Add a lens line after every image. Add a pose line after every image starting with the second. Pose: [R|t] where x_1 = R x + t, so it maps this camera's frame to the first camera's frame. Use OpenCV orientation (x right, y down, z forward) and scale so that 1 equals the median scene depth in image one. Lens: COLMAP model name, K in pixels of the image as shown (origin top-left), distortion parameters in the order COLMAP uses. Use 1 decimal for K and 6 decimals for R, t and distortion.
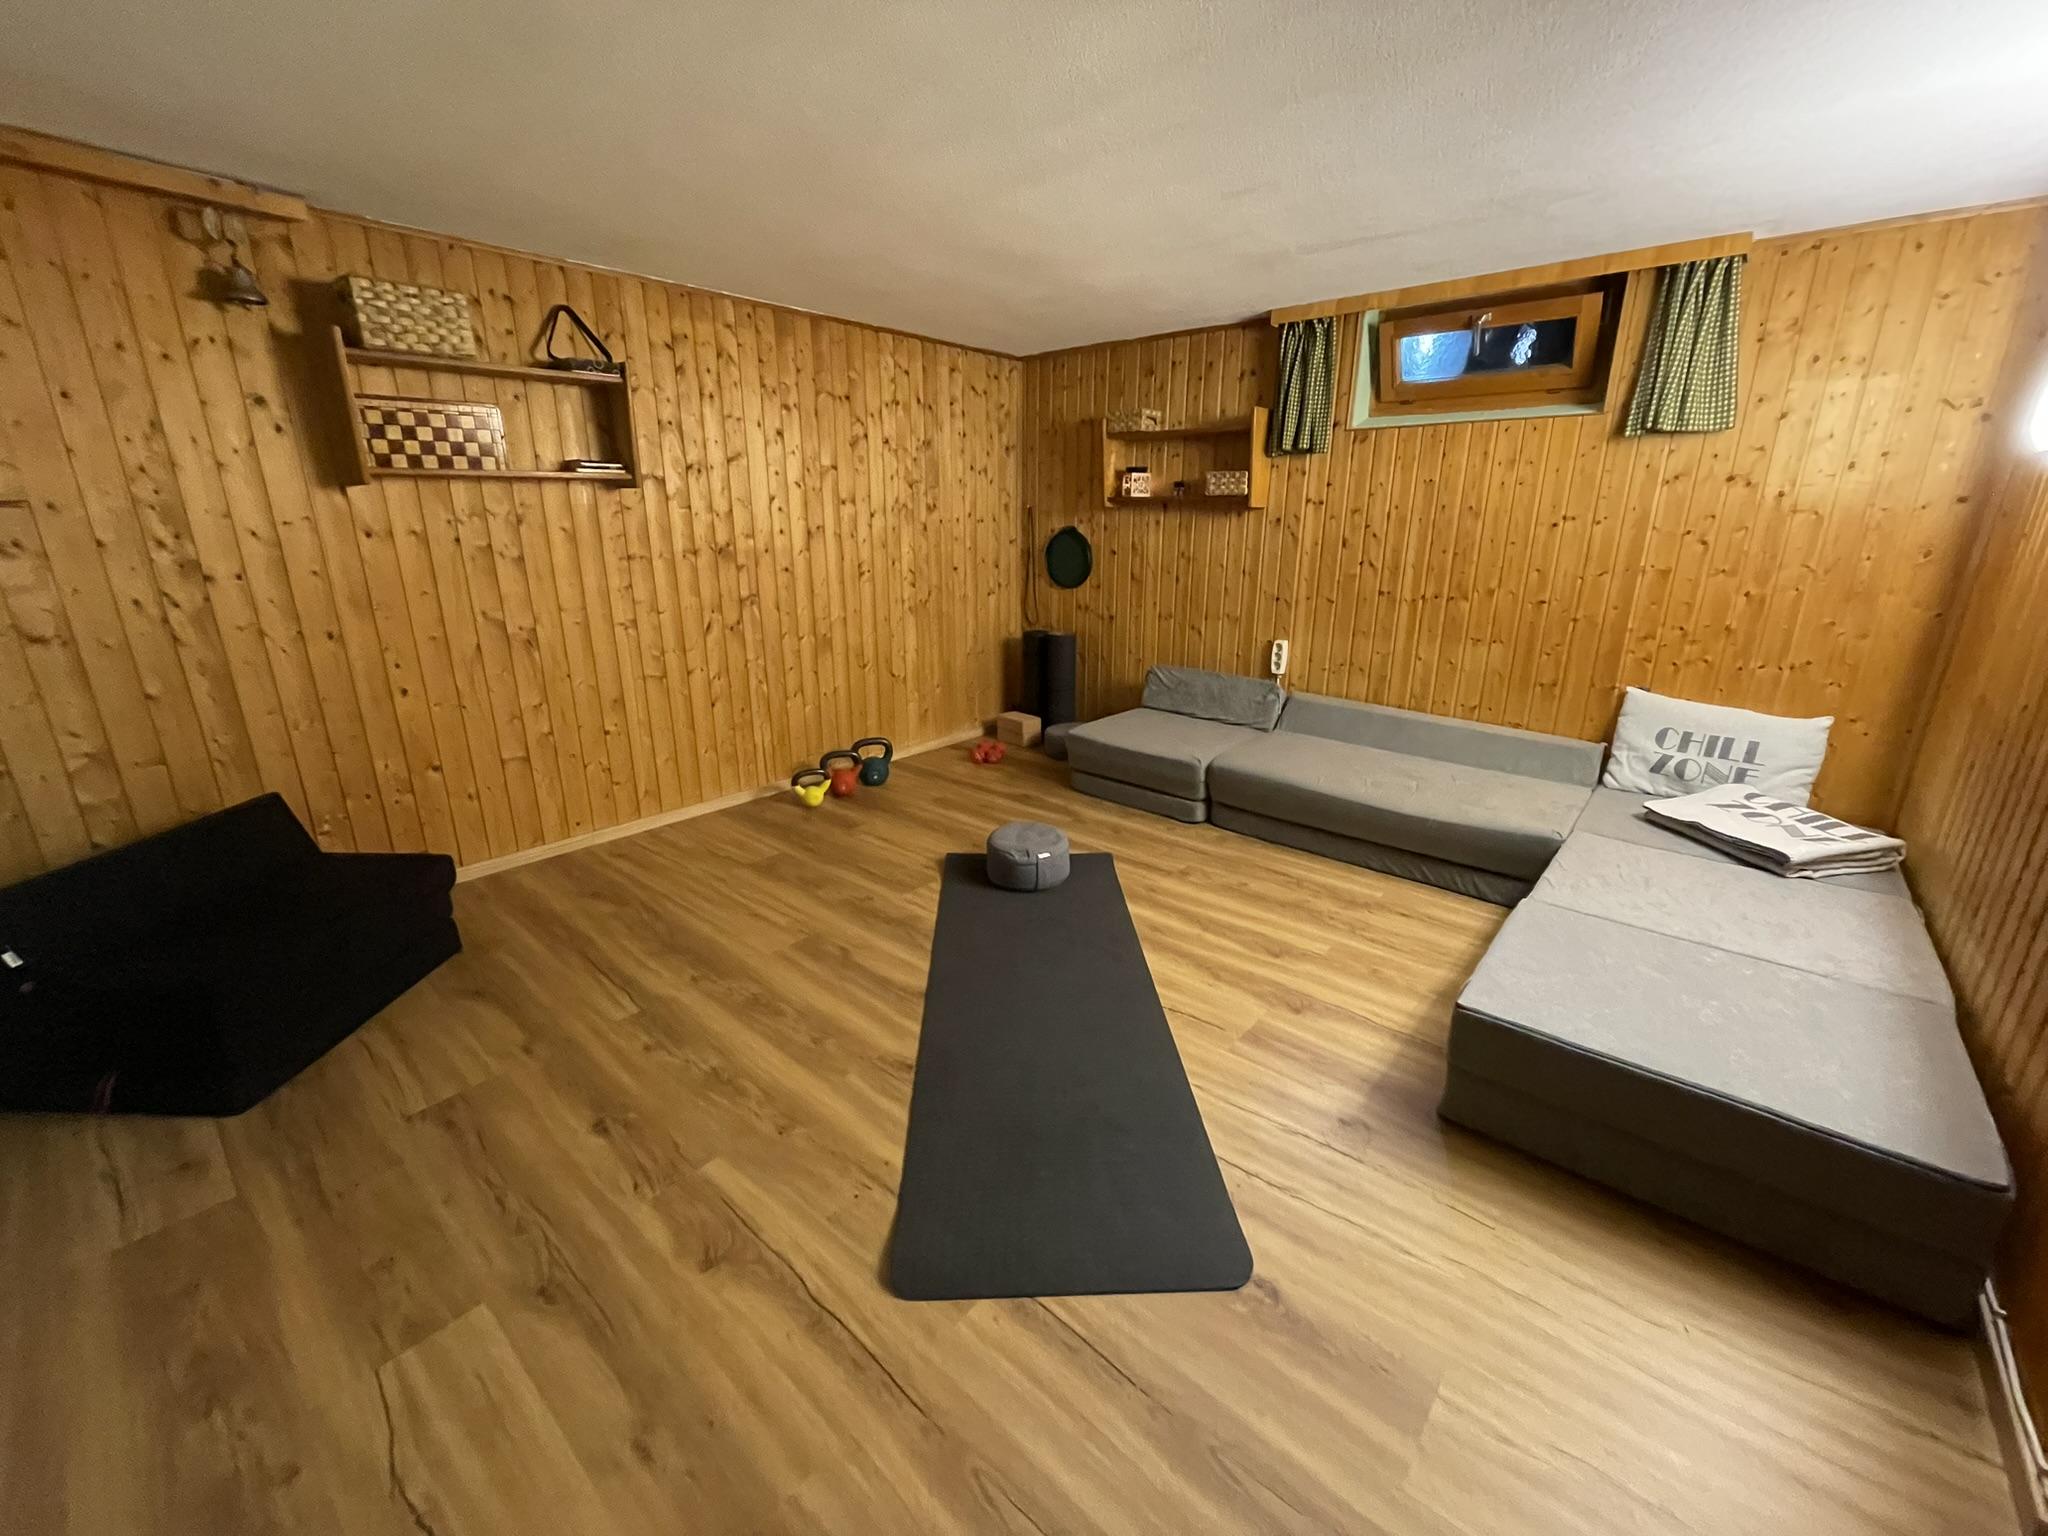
lens RADIAL K [[821.4, 0, 1023.6], [0, 821.4, 760.7], [0, 0, 1]] dist [0.000505, 0.000039]
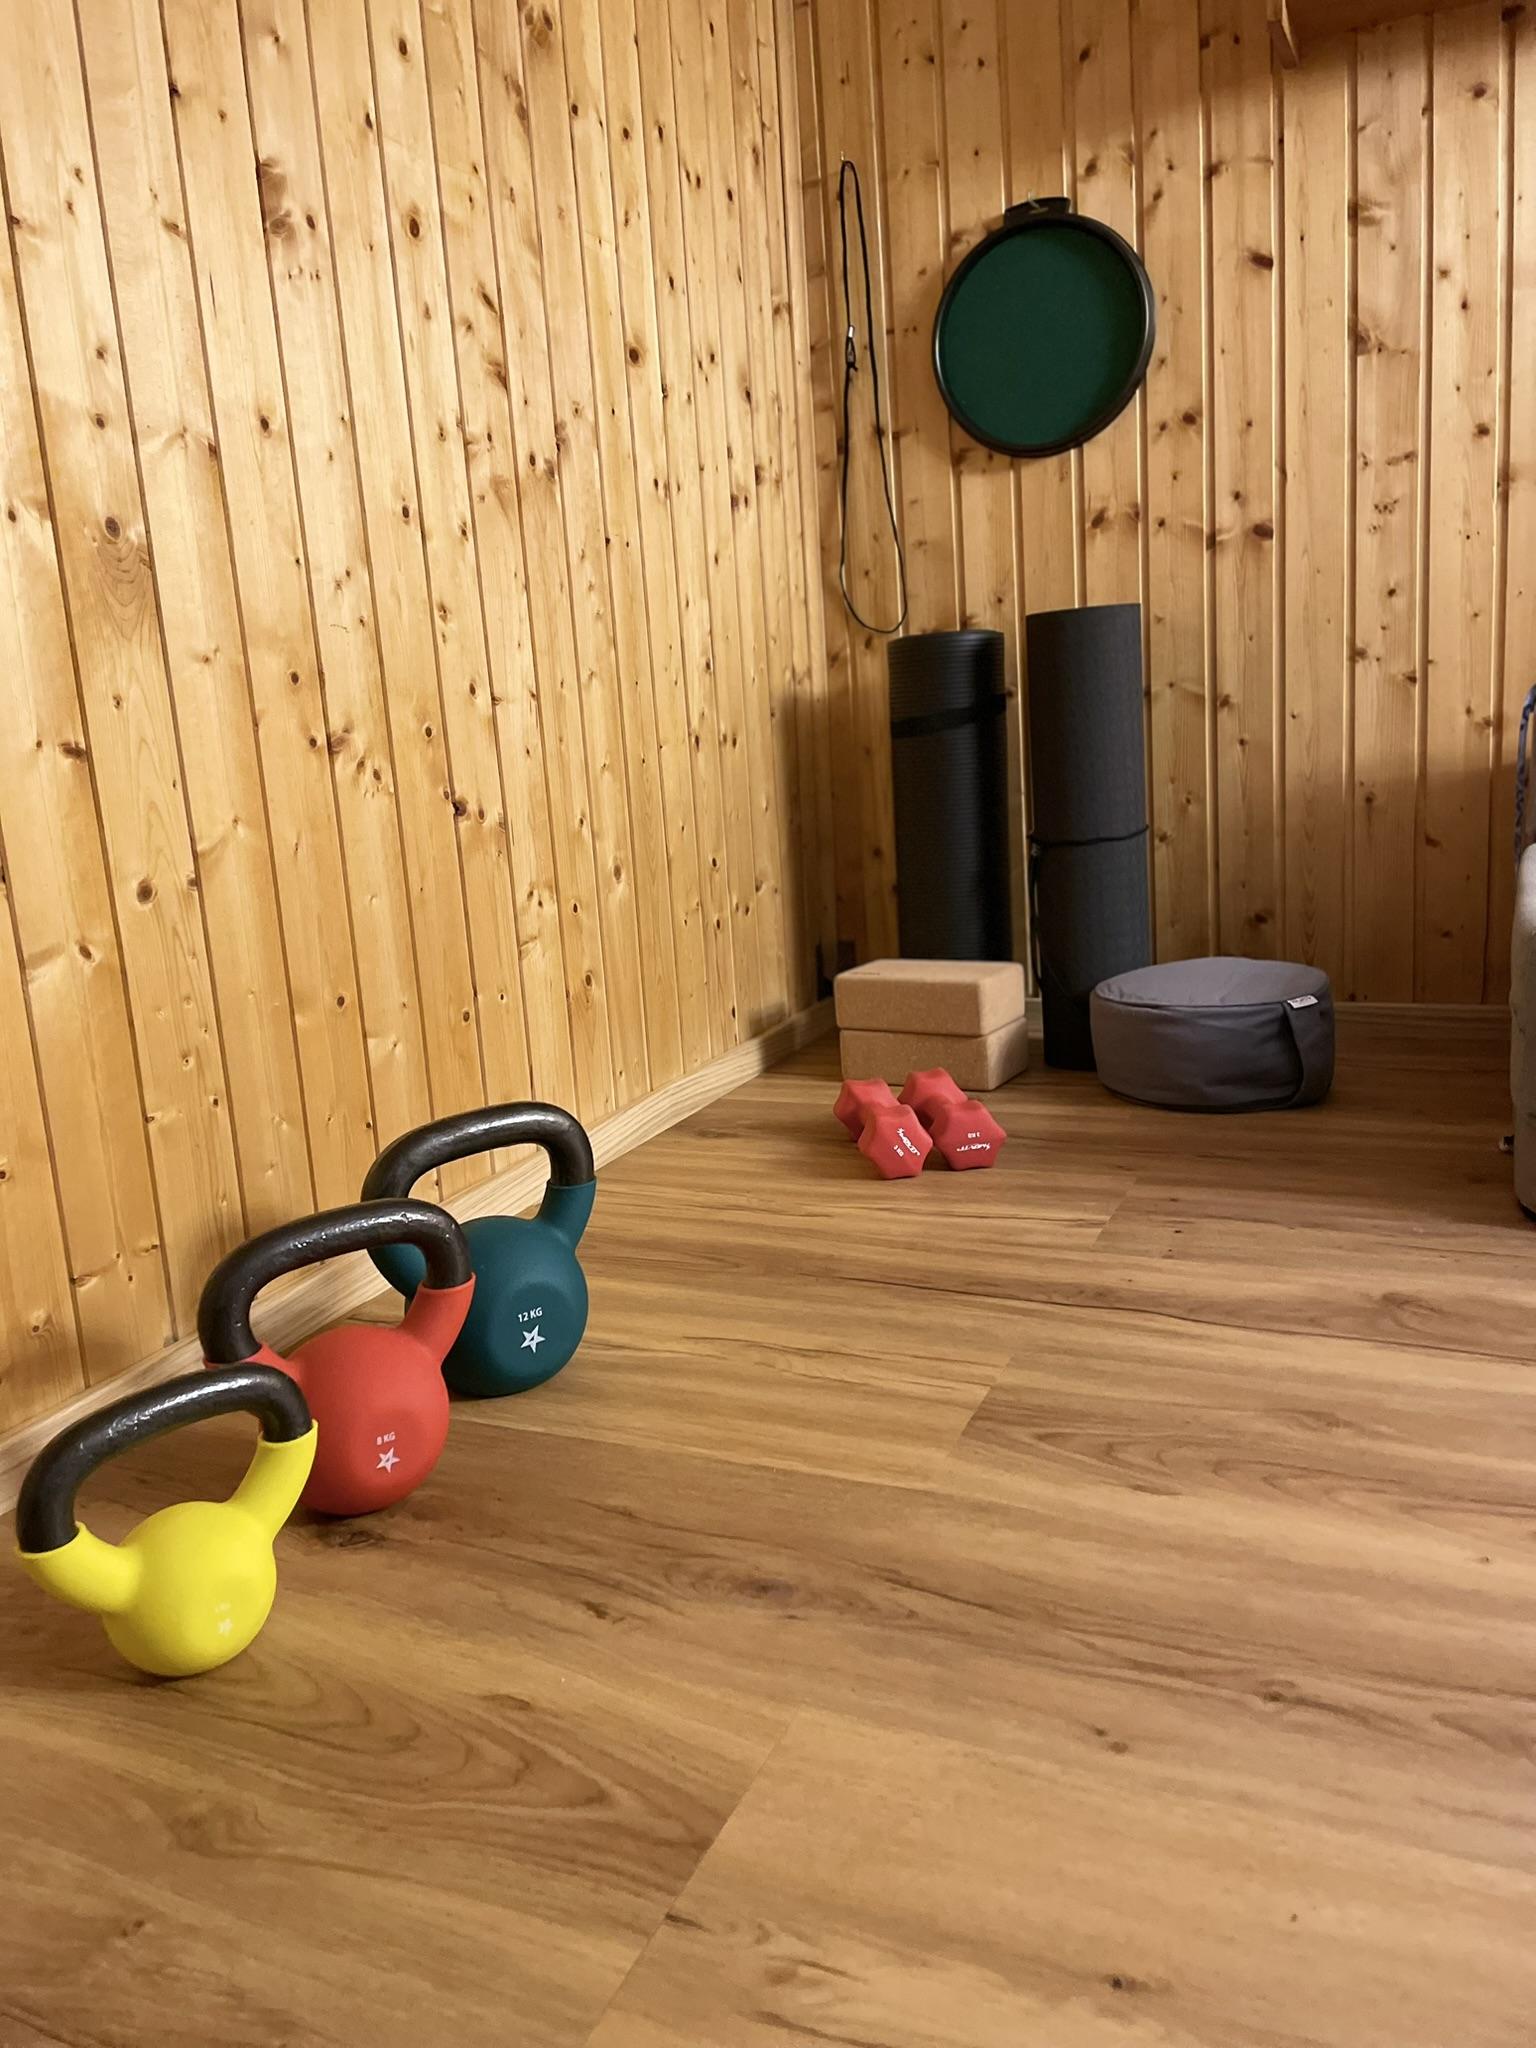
lens RADIAL K [[1537.5, 0, 766.6], [0, 1537.5, 1030.2], [0, 0, 1]] dist [0.043840, -0.039528]
pose [[0.960122, -0.126383, 0.249383, -0.191926], [0.148440, 0.986323, -0.071639, -0.011742], [-0.236919, 0.105800, 0.965751, 0.635852]]
